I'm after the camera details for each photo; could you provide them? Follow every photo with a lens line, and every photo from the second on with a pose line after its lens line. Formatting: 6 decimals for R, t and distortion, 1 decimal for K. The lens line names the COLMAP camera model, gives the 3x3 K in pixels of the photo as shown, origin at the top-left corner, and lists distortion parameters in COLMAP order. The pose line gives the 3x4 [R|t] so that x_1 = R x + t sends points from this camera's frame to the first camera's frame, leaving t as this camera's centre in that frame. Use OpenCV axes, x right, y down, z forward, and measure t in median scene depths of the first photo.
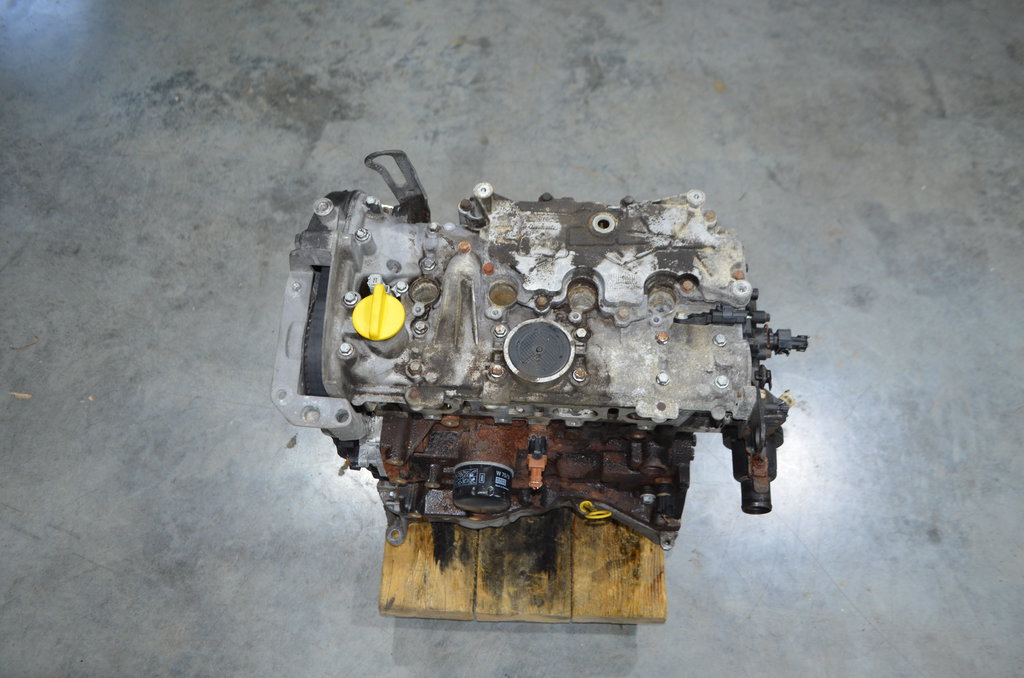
lens RADIAL K [[852.7, 0, 517.1], [0, 852.7, 353.1], [0, 0, 1]] dist [-0.070914, 0.007041]
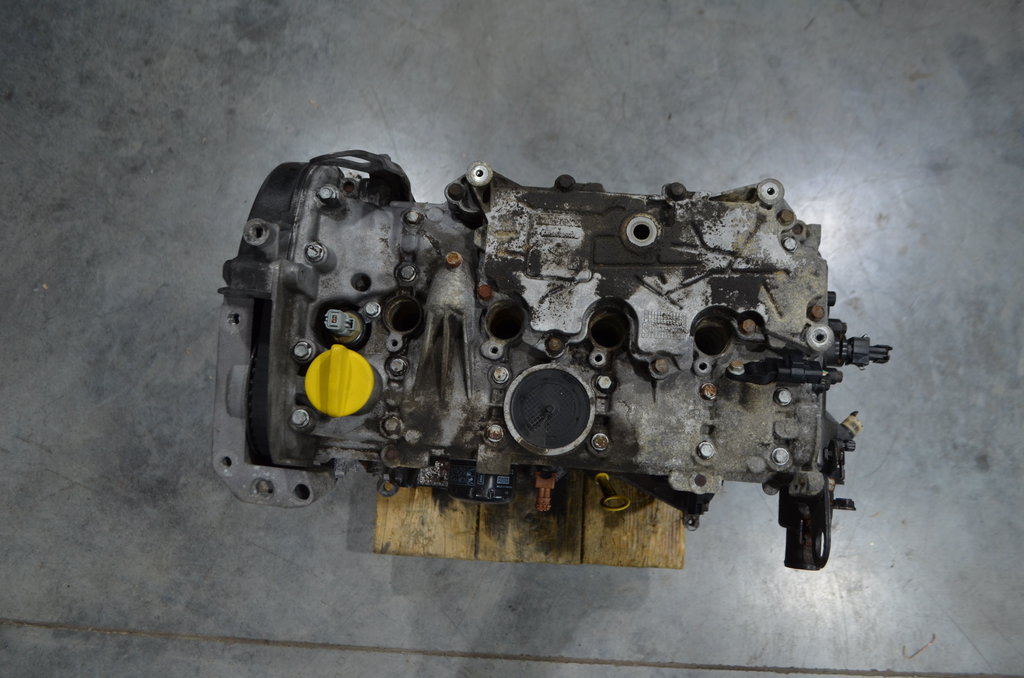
lens RADIAL K [[852.7, 0, 516.2], [0, 852.7, 350.5], [0, 0, 1]] dist [-0.070914, 0.007041]
pose [[0.999665, 0.018520, -0.018093, 0.005180], [-0.011779, 0.947622, 0.319178, -0.181312], [0.023056, -0.318857, 0.947522, 0.167815]]
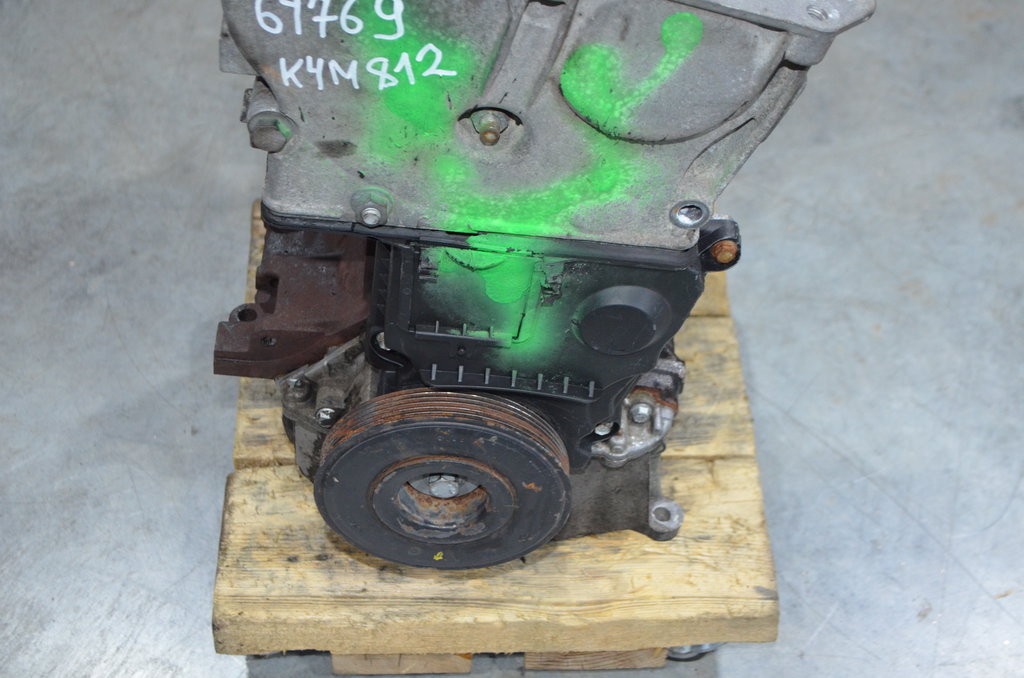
lens RADIAL K [[1657.2, 0, 517.4], [0, 1657.2, 344.8], [0, 0, 1]] dist [-0.001863, 0.000000]
pose [[0.999847, -0.011813, 0.012887, 0.104184], [0.014037, 0.981871, -0.189031, 0.299515], [-0.010421, 0.189183, 0.981887, 0.074145]]
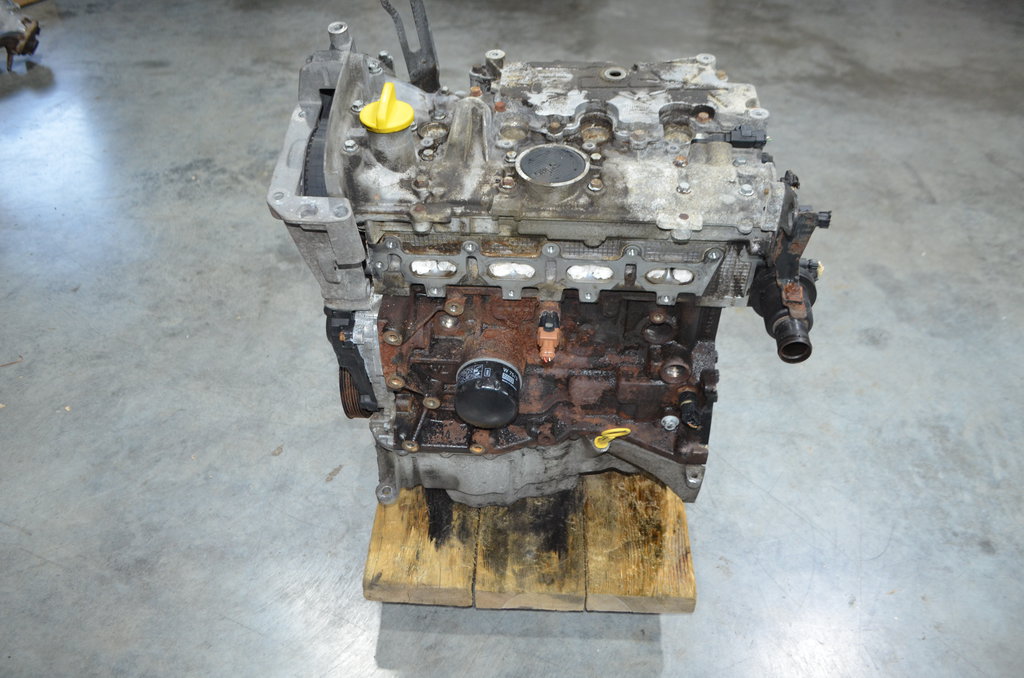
lens RADIAL K [[852.7, 0, 517.0], [0, 852.7, 356.8], [0, 0, 1]] dist [-0.070914, 0.007041]
pose [[0.999966, 0.008027, 0.001765, -0.008289], [-0.007170, 0.957003, -0.289988, 0.286933], [-0.004017, 0.289965, 0.957029, 0.091183]]
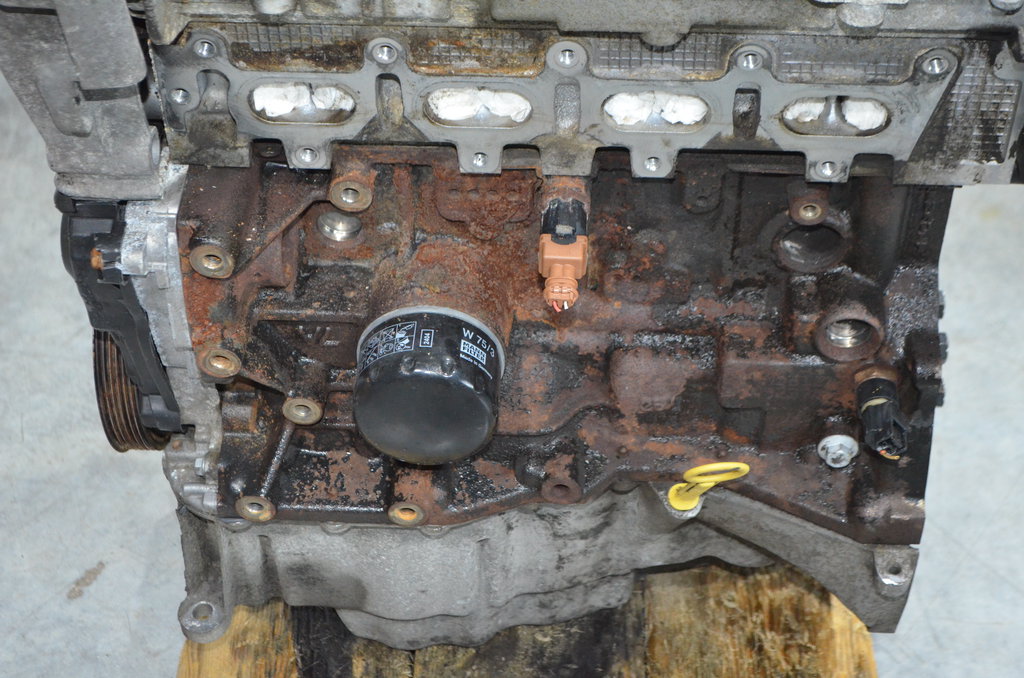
lens RADIAL K [[1869.3, 0, 515.7], [0, 1869.3, 356.6], [0, 0, 1]] dist [0.021676, 0.000000]
pose [[0.999933, -0.000297, 0.011545, -0.006692], [0.003558, 0.958965, -0.283501, 0.295994], [-0.010987, 0.283524, 0.958902, 0.109795]]
